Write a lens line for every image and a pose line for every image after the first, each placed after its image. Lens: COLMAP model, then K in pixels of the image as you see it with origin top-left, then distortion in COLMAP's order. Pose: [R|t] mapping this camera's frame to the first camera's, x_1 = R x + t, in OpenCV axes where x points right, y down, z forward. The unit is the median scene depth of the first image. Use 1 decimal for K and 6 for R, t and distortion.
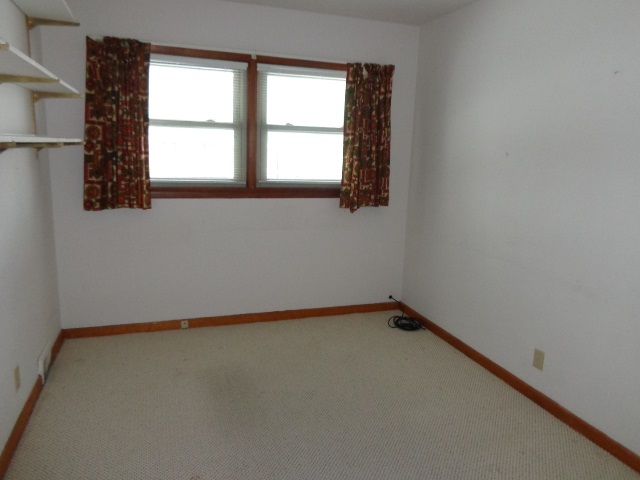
lens RADIAL K [[480.9, 0, 316.5], [0, 480.9, 221.4], [0, 0, 1]] dist [-0.001945, 0.000282]
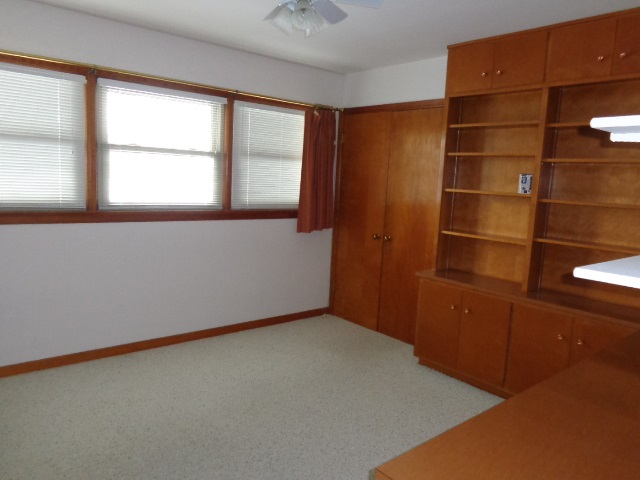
lens RADIAL K [[480.9, 0, 330.0], [0, 480.9, 242.7], [0, 0, 1]] dist [-0.001945, 0.000282]
pose [[0.927922, -0.036267, 0.371005, -0.315772], [0.037005, 0.999302, 0.005133, 0.005488], [-0.370933, 0.008966, 0.928616, -0.103378]]
